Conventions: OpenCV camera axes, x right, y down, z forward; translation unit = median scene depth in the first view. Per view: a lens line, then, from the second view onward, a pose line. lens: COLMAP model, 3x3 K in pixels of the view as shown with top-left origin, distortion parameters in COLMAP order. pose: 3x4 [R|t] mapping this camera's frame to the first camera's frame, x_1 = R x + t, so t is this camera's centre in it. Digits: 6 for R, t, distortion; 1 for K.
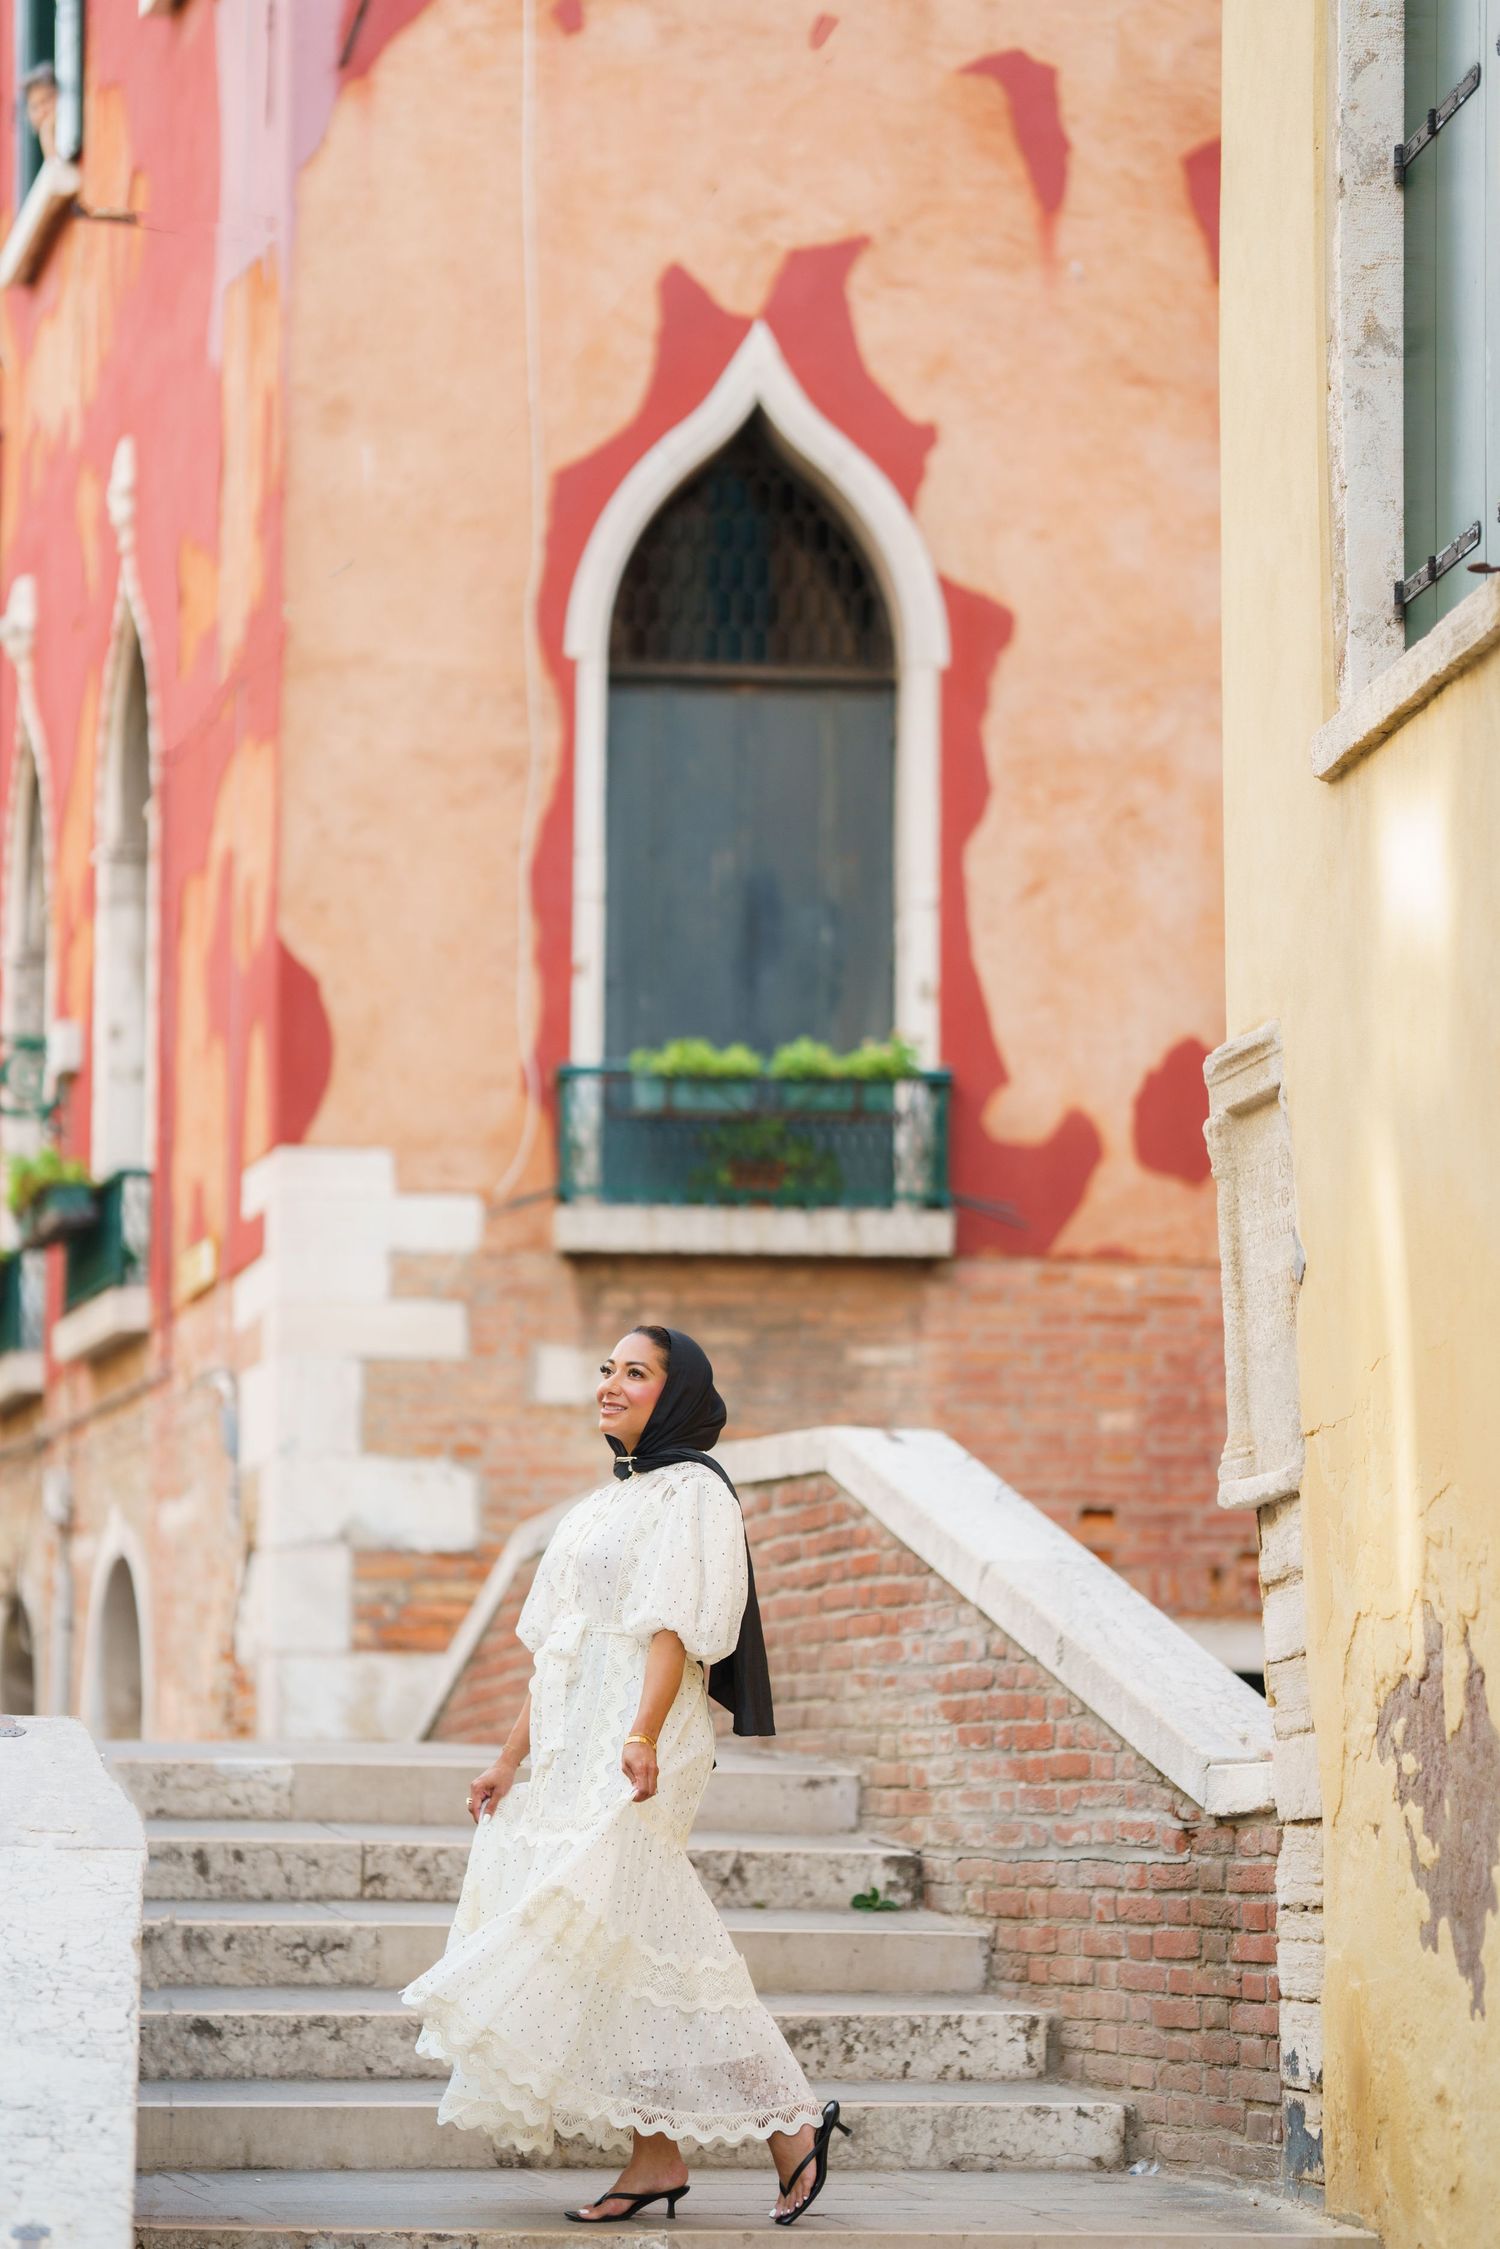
lens RADIAL K [[4937.0, 0, 449.6], [0, 4937.0, 1806.8], [0, 0, 1]] dist [0.023000, 0.089762]
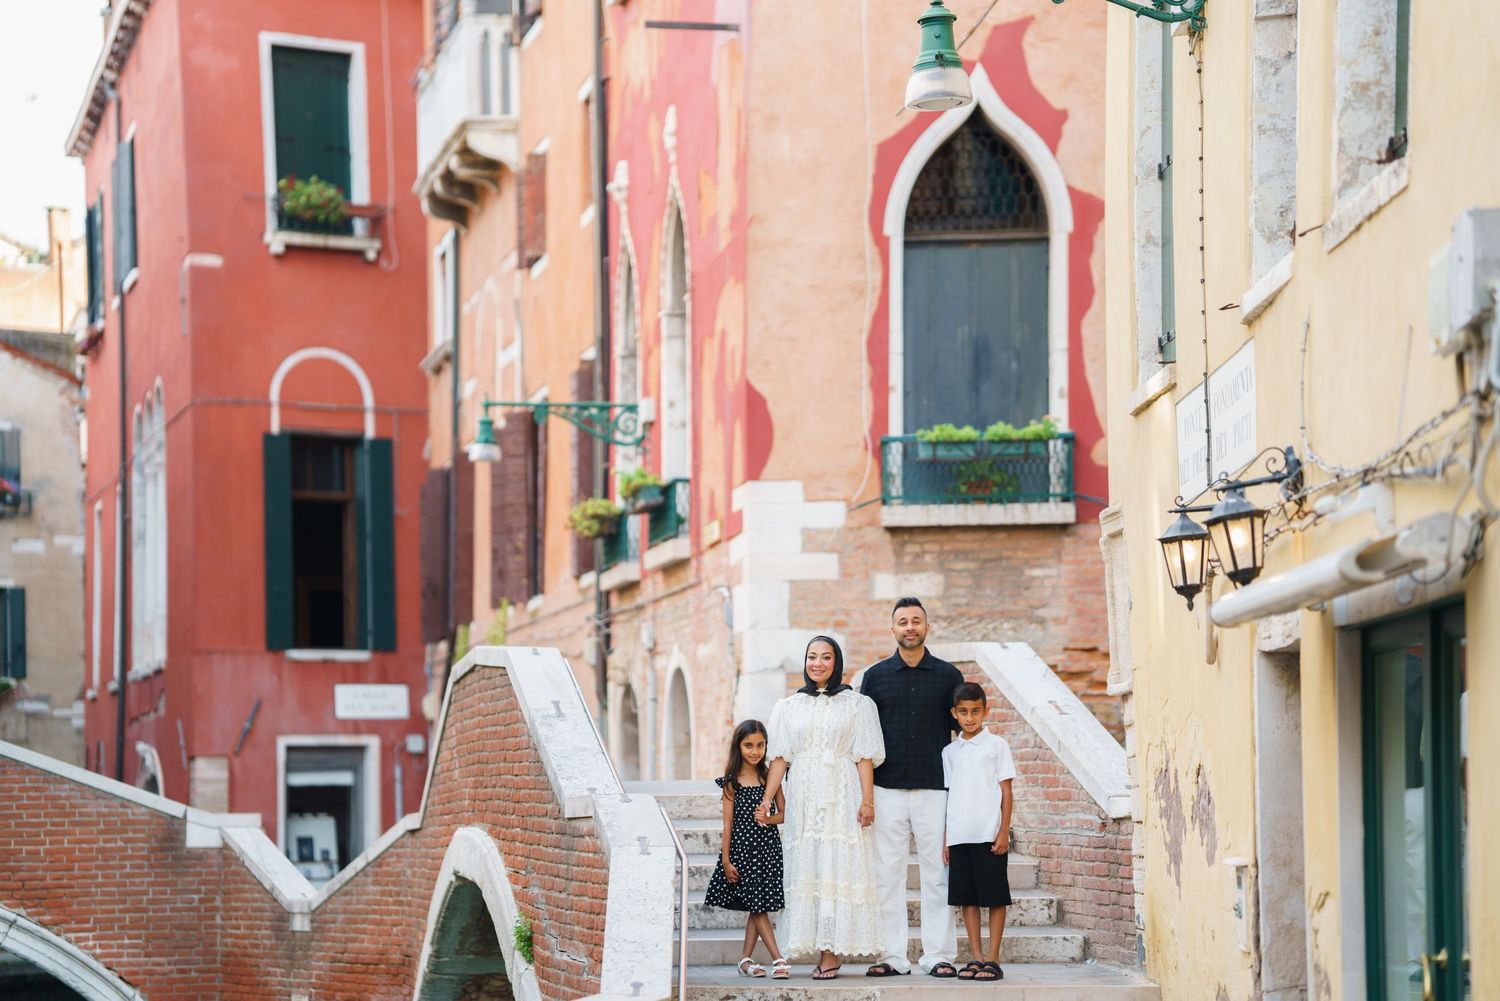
lens RADIAL K [[3500.1, 0, 627.6], [0, 3500.1, 670.9], [0, 0, 1]] dist [0.626419, 1.005257]
pose [[0.995859, -0.022107, -0.088186, 0.062003], [0.020658, 0.999637, -0.017312, -0.039964], [0.088536, 0.015419, 0.995954, -0.685688]]
